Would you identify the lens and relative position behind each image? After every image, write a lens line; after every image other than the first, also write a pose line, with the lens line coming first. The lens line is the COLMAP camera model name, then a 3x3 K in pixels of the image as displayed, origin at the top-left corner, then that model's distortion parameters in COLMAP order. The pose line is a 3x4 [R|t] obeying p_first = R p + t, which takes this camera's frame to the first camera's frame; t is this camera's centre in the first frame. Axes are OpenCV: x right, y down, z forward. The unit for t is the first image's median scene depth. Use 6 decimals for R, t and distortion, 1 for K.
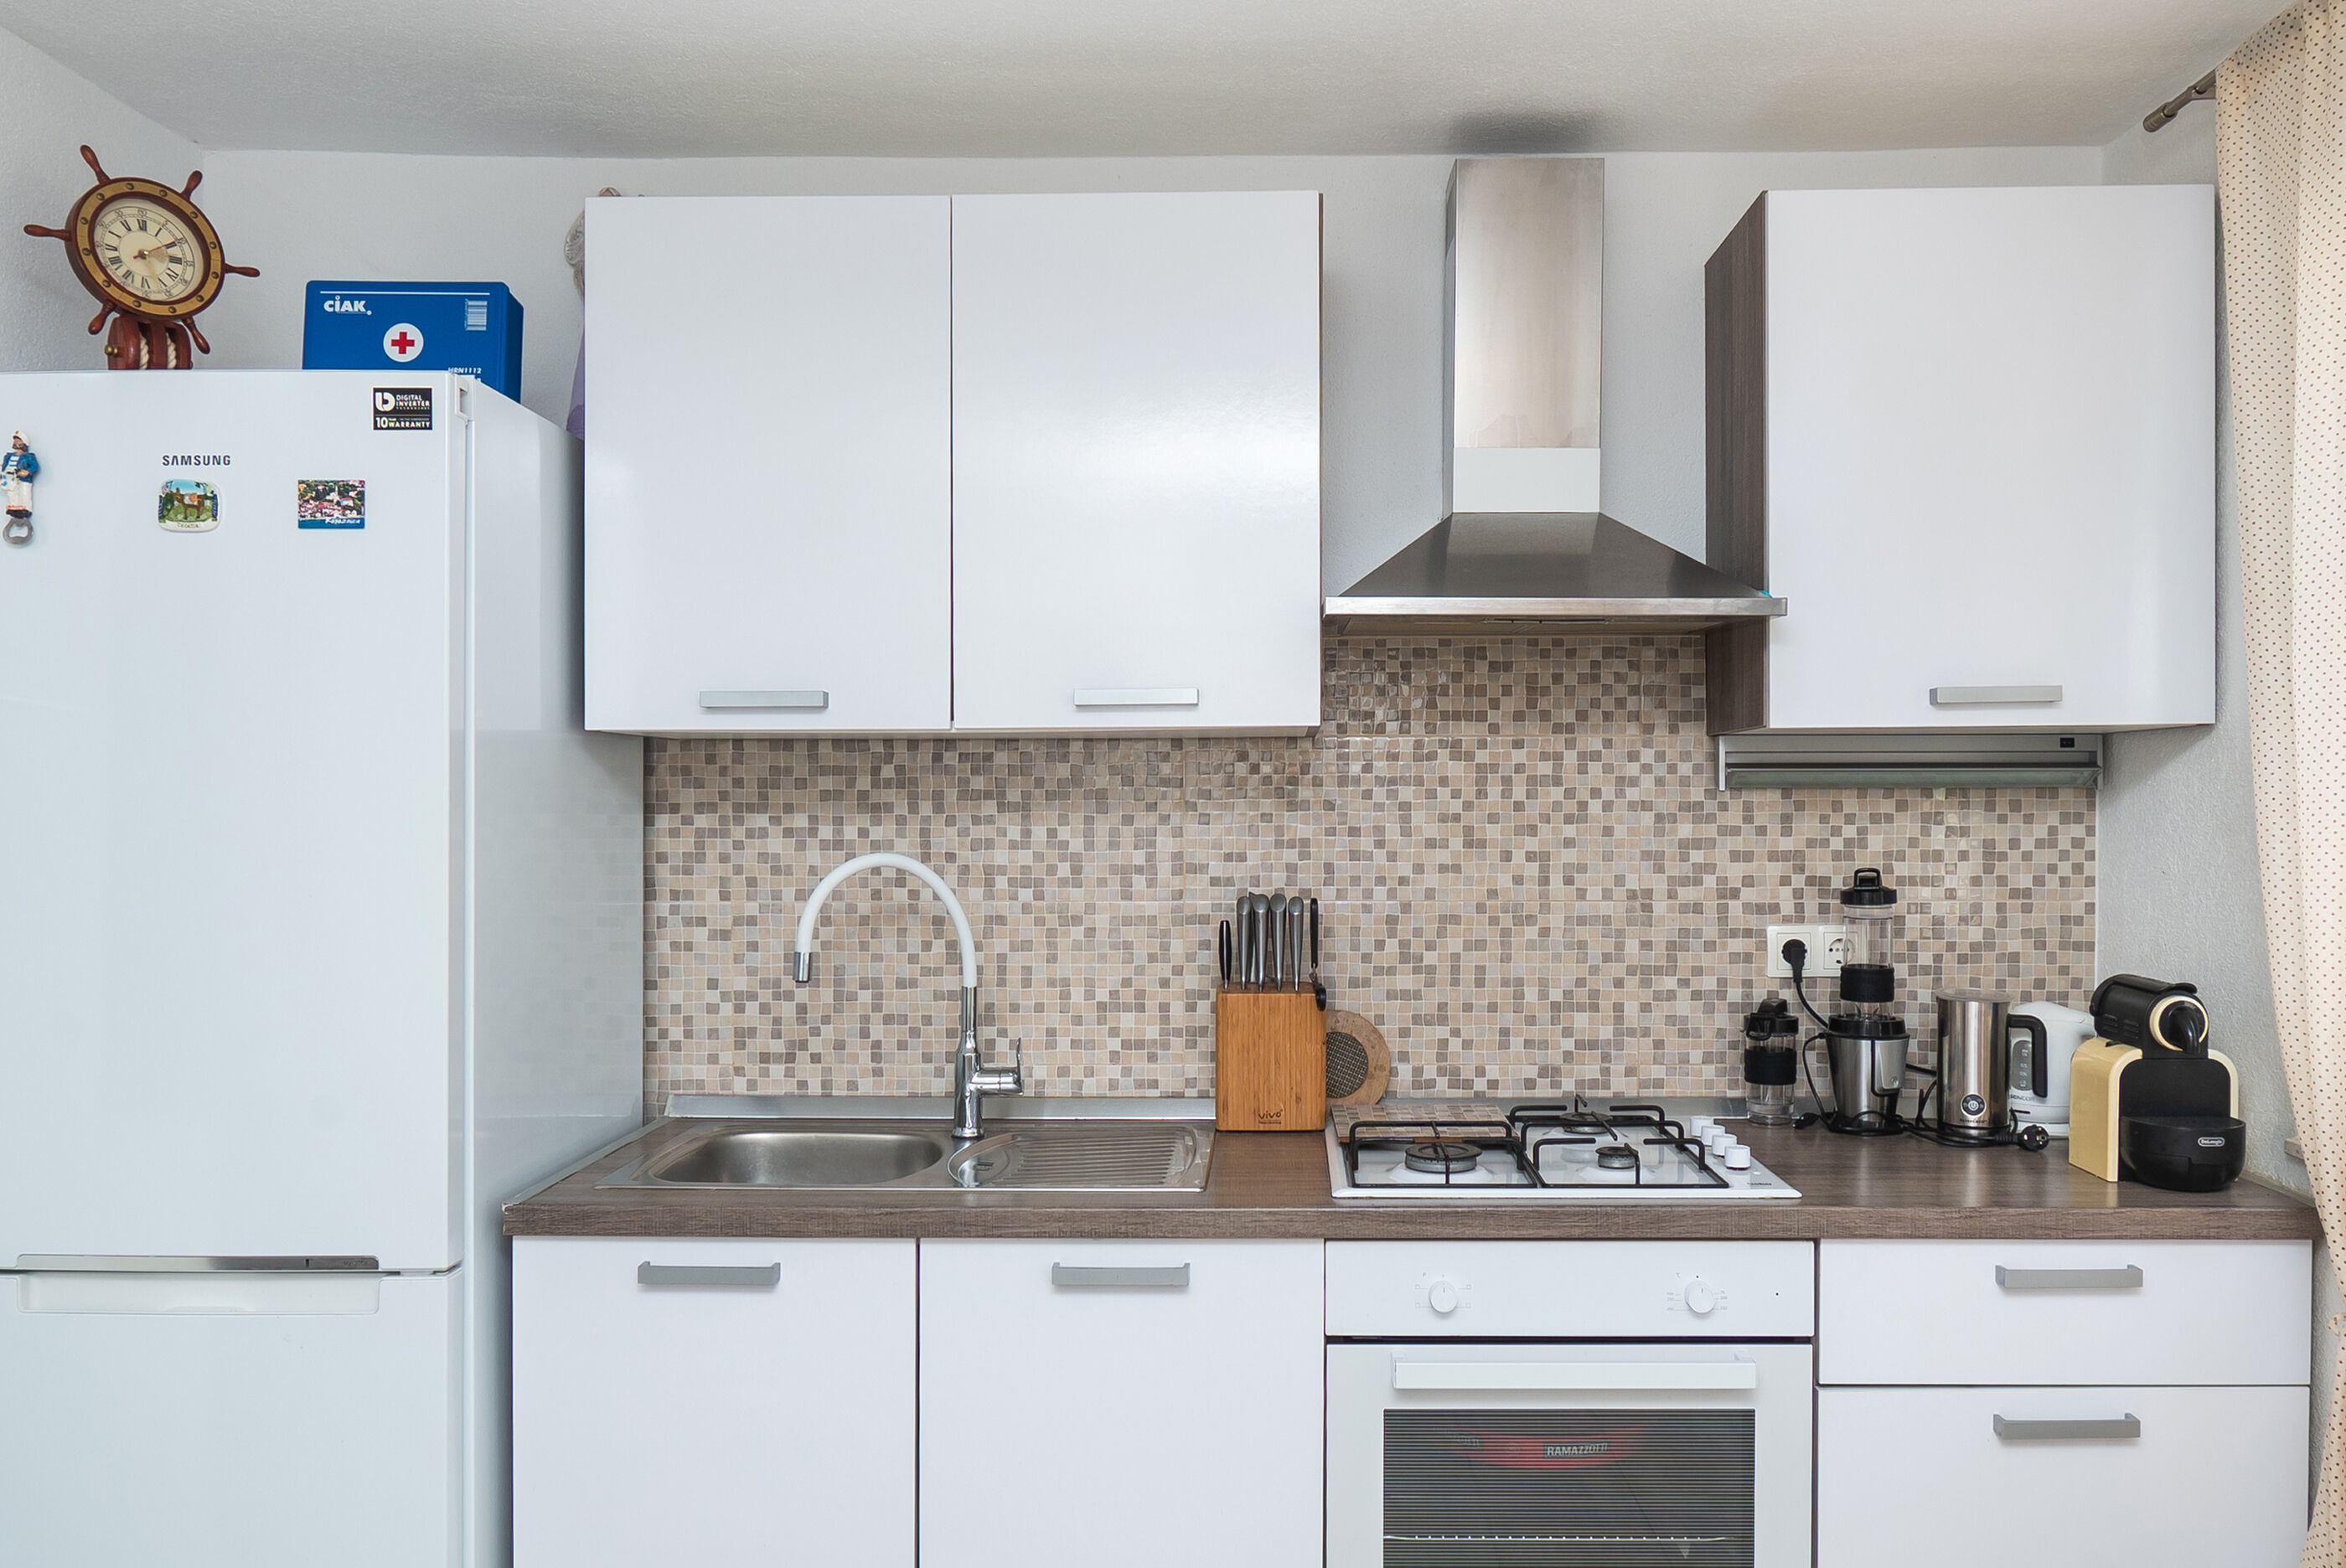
lens RADIAL K [[1841.8, 0, 1259.3], [0, 1841.8, 814.5], [0, 0, 1]] dist [-0.003728, 0.013660]
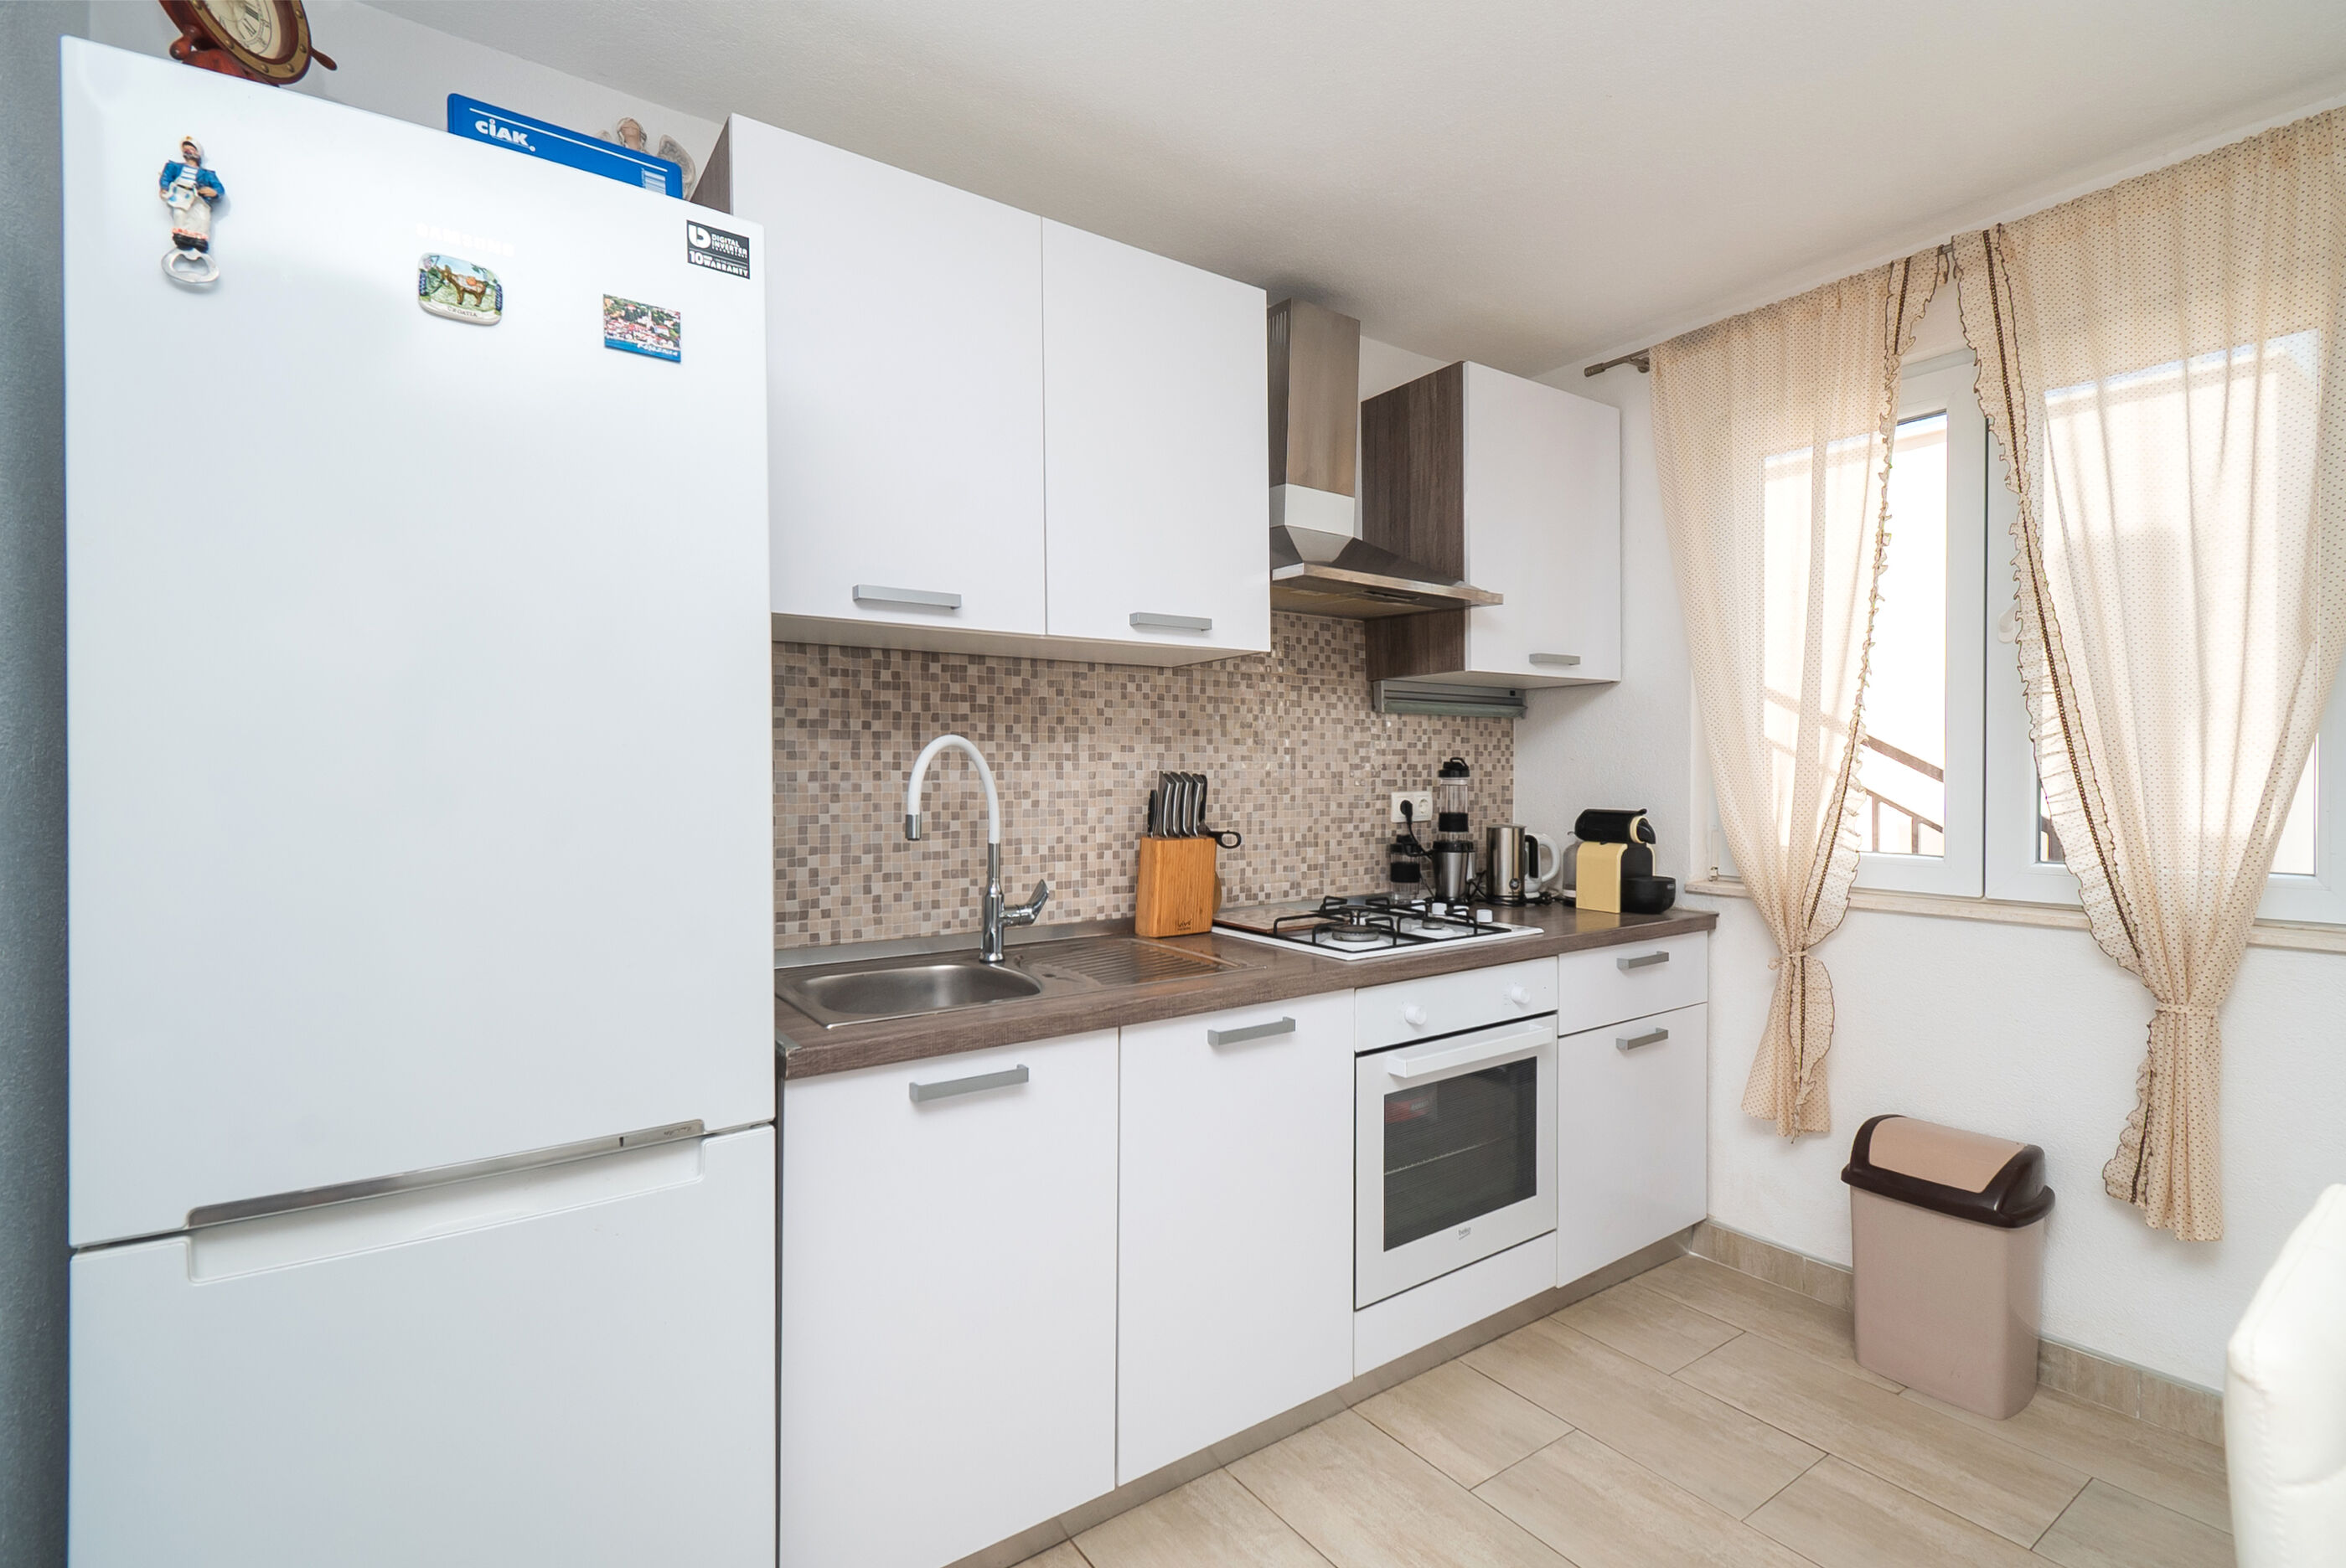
lens RADIAL K [[1072.6, 0, 1189.2], [0, 1072.6, 784.3], [0, 0, 1]] dist [0.000449, -0.000230]
pose [[0.800937, -0.005267, 0.598726, -0.475424], [0.007340, 0.999973, -0.001023, 0.052031], [-0.598704, 0.005214, 0.800953, 0.308505]]
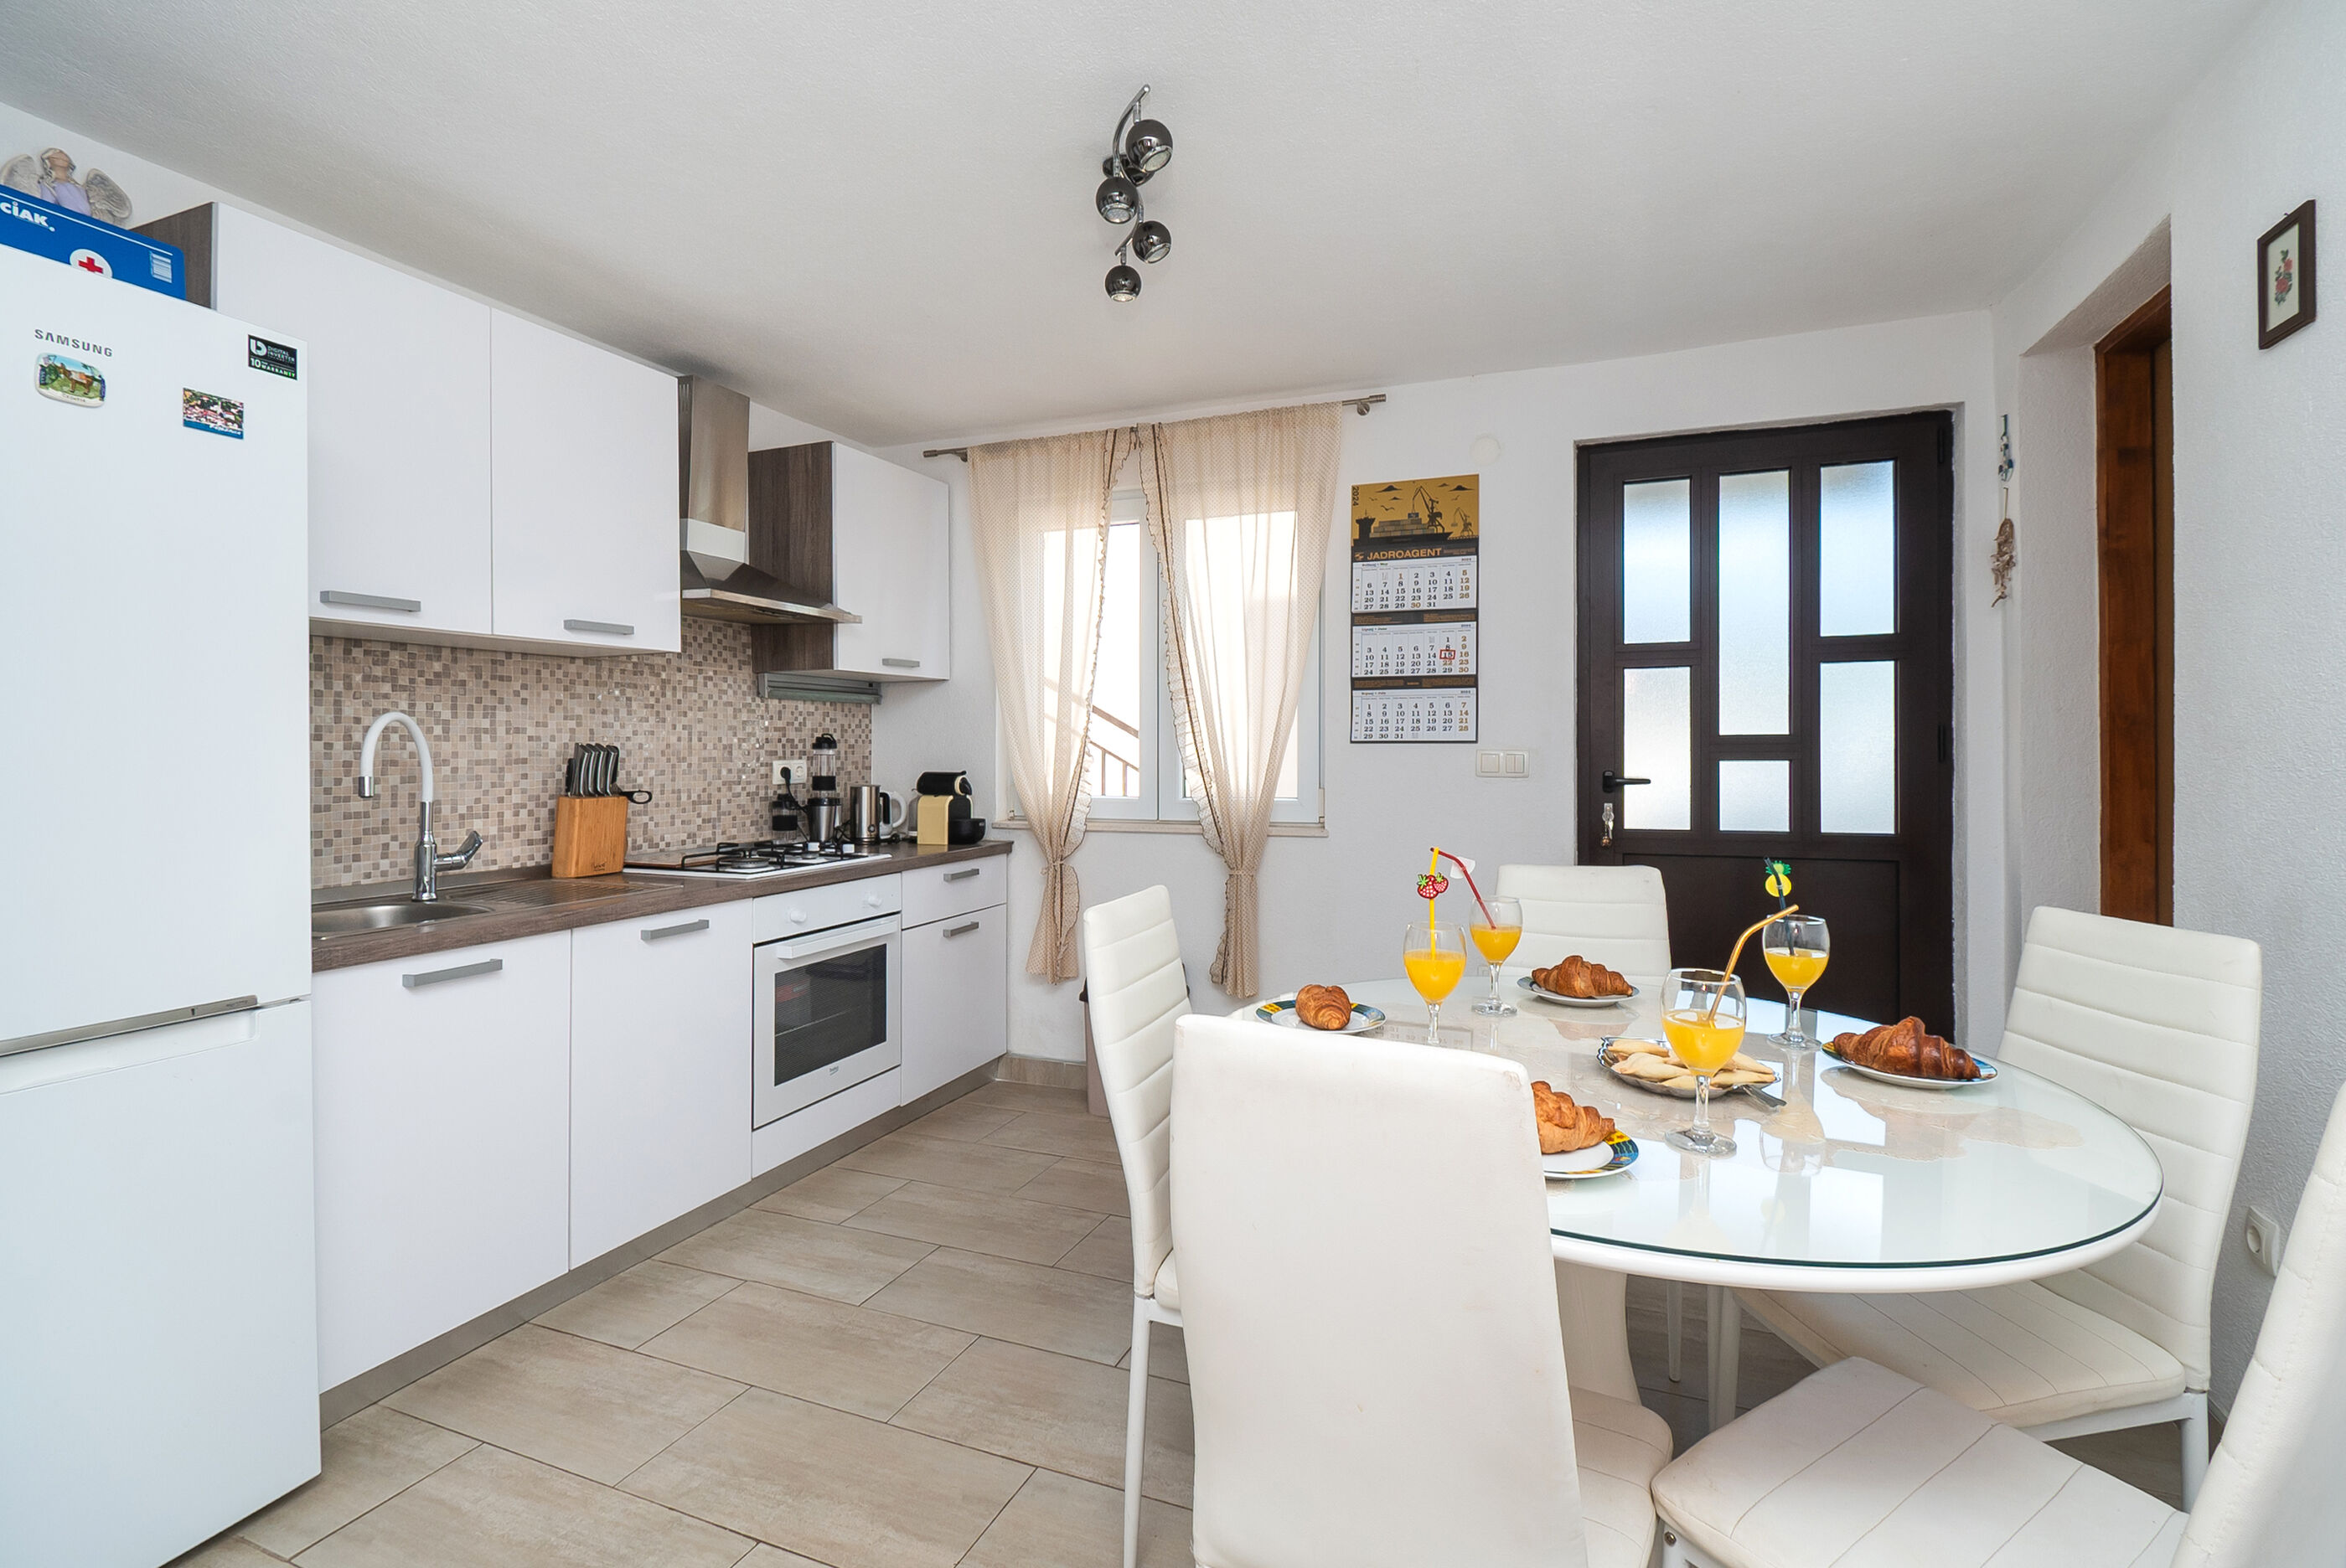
lens RADIAL K [[1078.8, 0, 1262.8], [0, 1078.8, 744.2], [0, 0, 1]] dist [-0.003291, -0.008606]
pose [[0.290330, 0.006052, 0.956908, -0.779316], [0.013740, 0.999851, -0.010492, 0.061666], [-0.956828, 0.016194, 0.290203, 0.070656]]
